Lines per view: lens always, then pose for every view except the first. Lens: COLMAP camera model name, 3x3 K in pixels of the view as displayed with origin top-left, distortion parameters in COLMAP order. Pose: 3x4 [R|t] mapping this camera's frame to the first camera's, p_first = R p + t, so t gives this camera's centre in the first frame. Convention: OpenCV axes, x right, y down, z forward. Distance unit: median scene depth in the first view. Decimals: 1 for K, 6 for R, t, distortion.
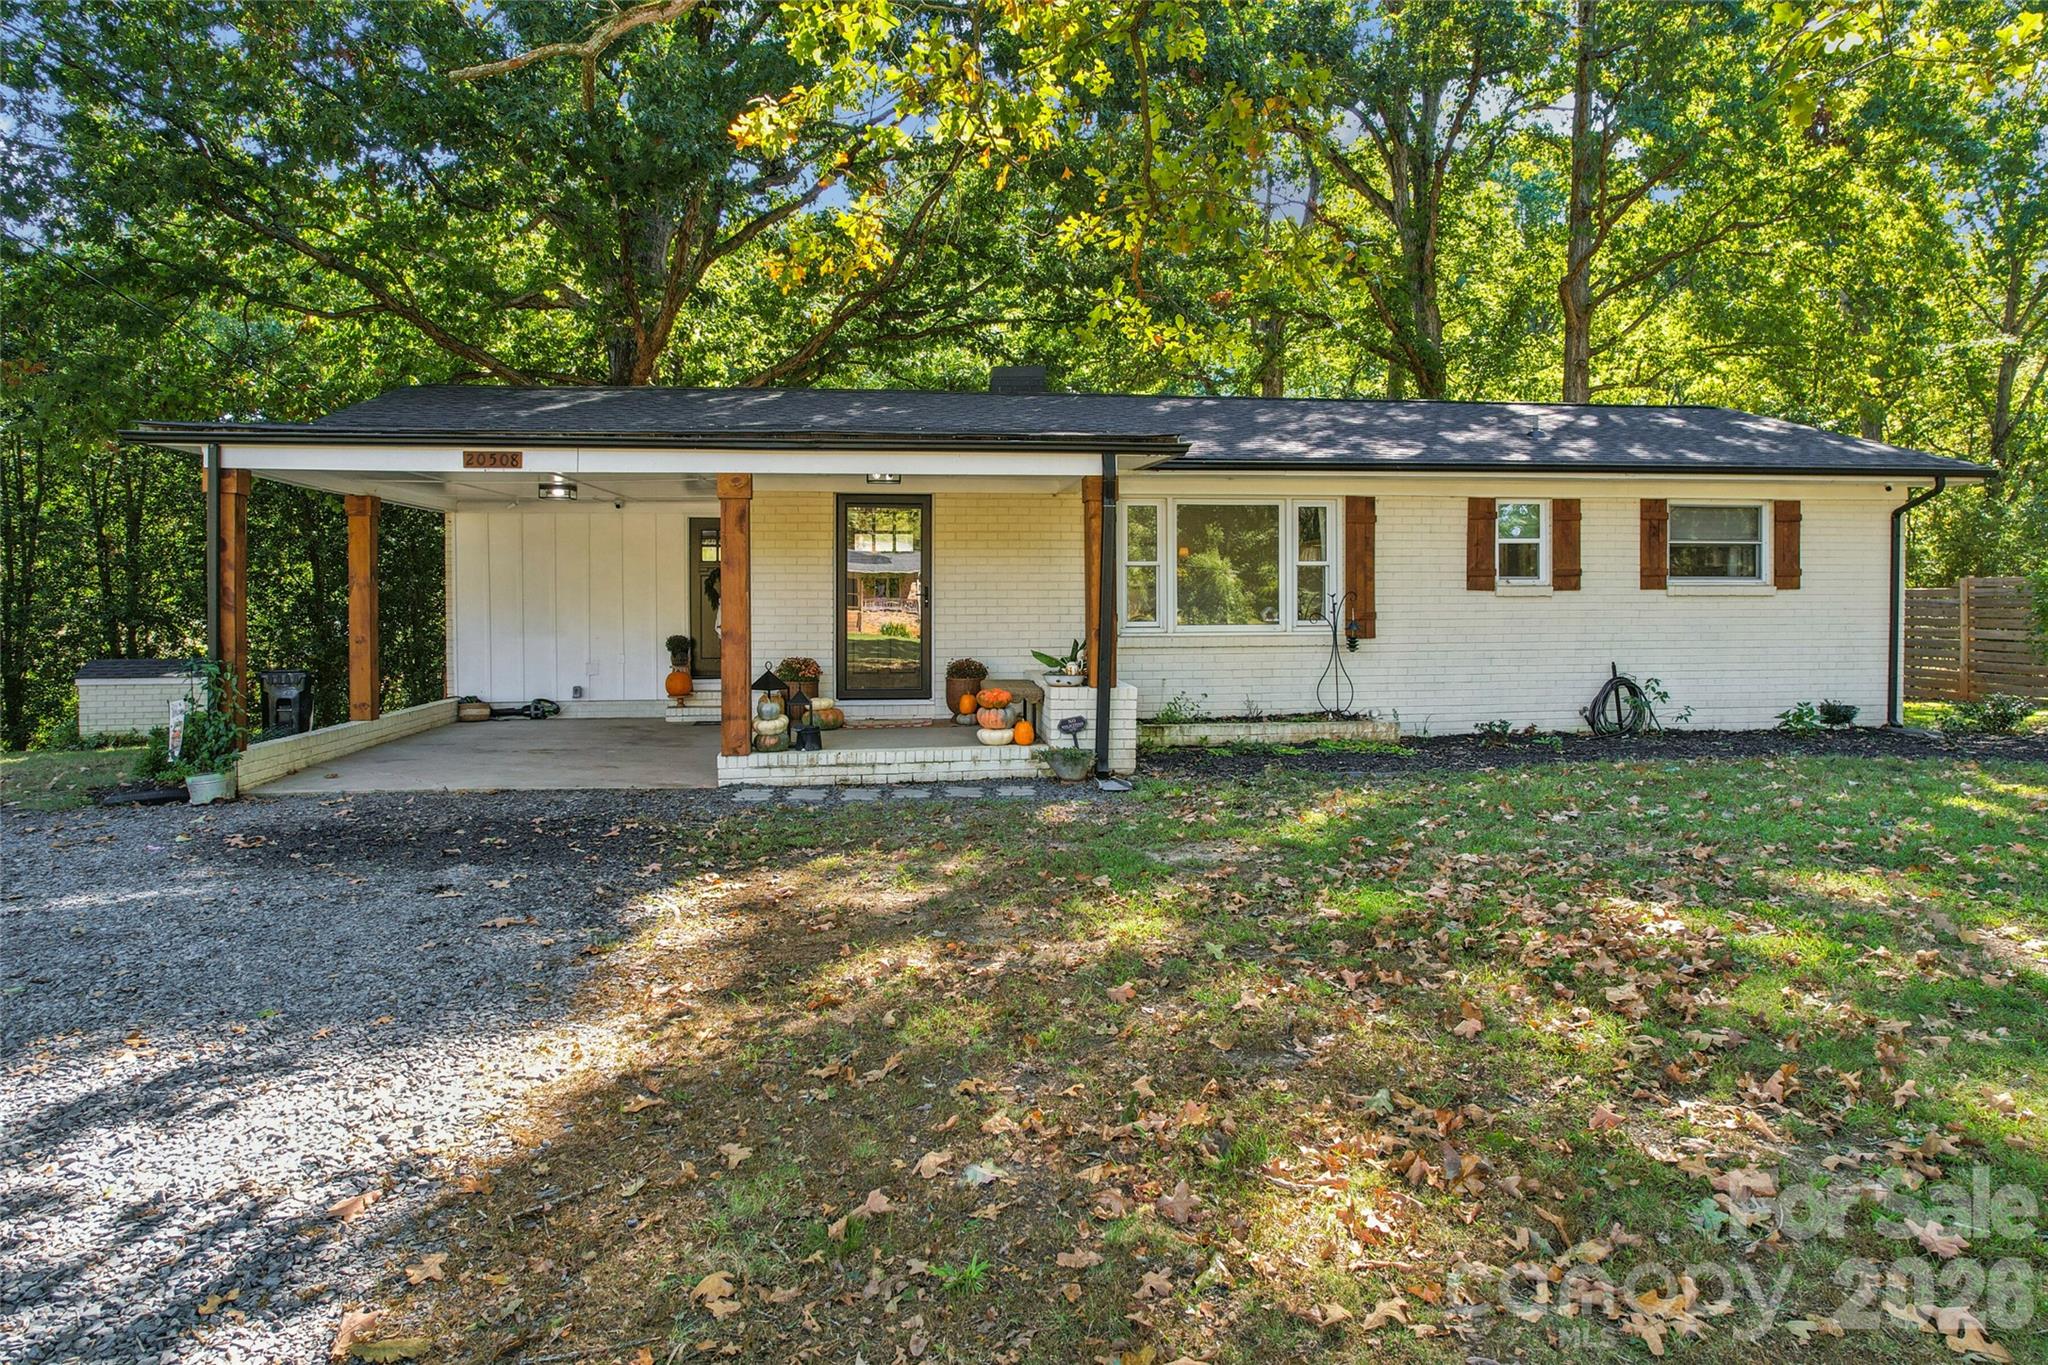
lens RADIAL K [[1332.7, 0, 1024.1], [0, 1332.7, 622.0], [0, 0, 1]] dist [-0.031611, 0.000631]
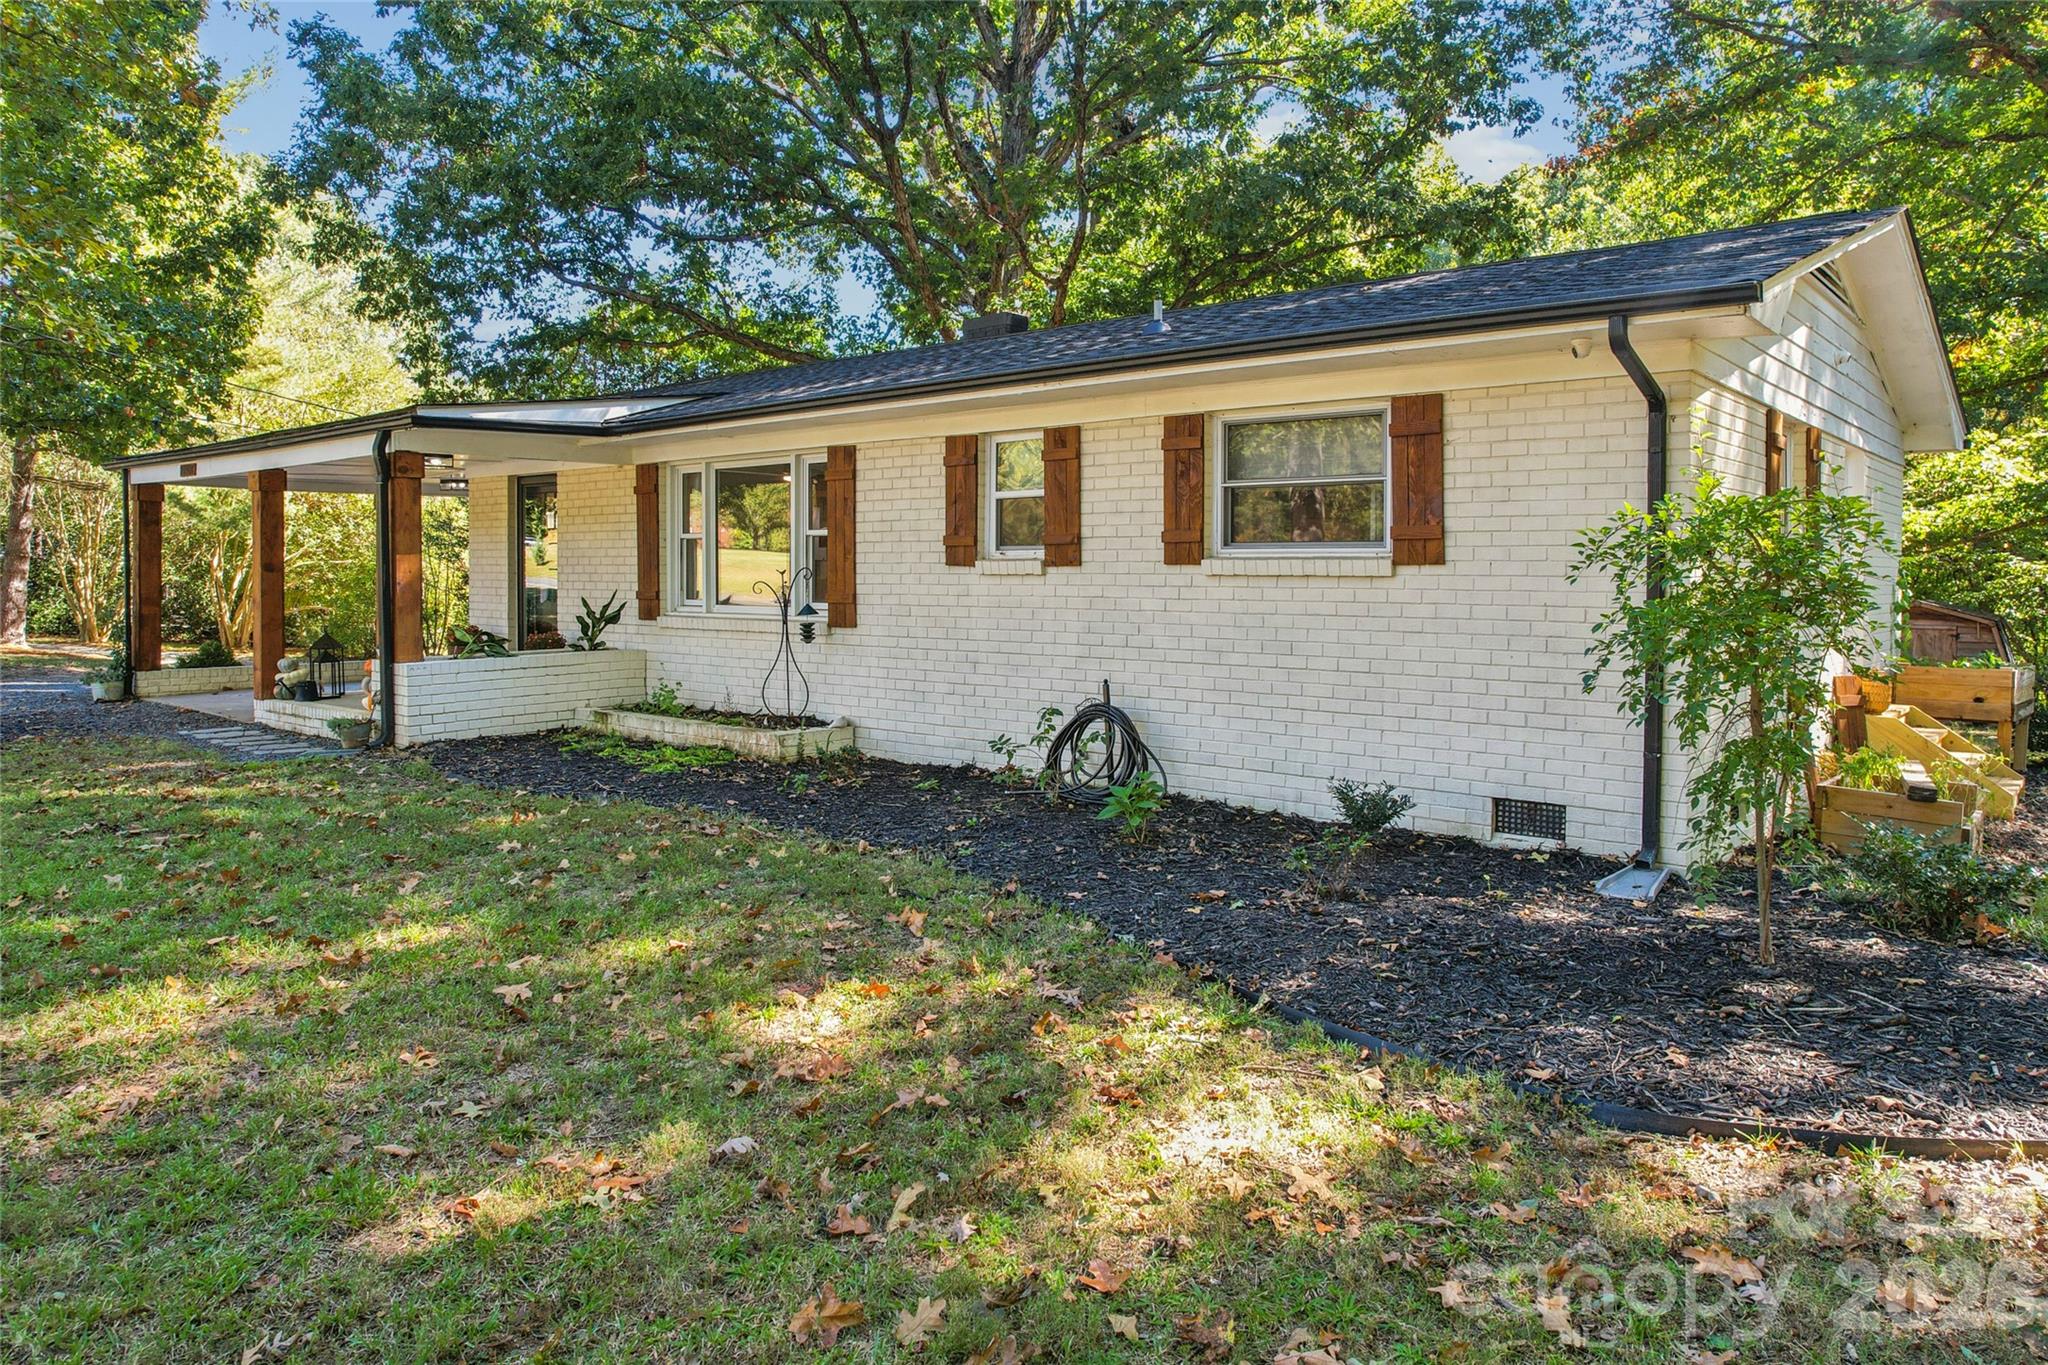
lens RADIAL K [[1314.2, 0, 1024.0], [0, 1314.2, 682.5], [0, 0, 1]] dist [-0.006000, -0.000313]
pose [[0.649559, 0.078520, -0.756246, 0.898095], [0.007601, 0.993933, 0.109727, -0.038404], [0.760273, -0.077022, 0.645021, 0.554741]]
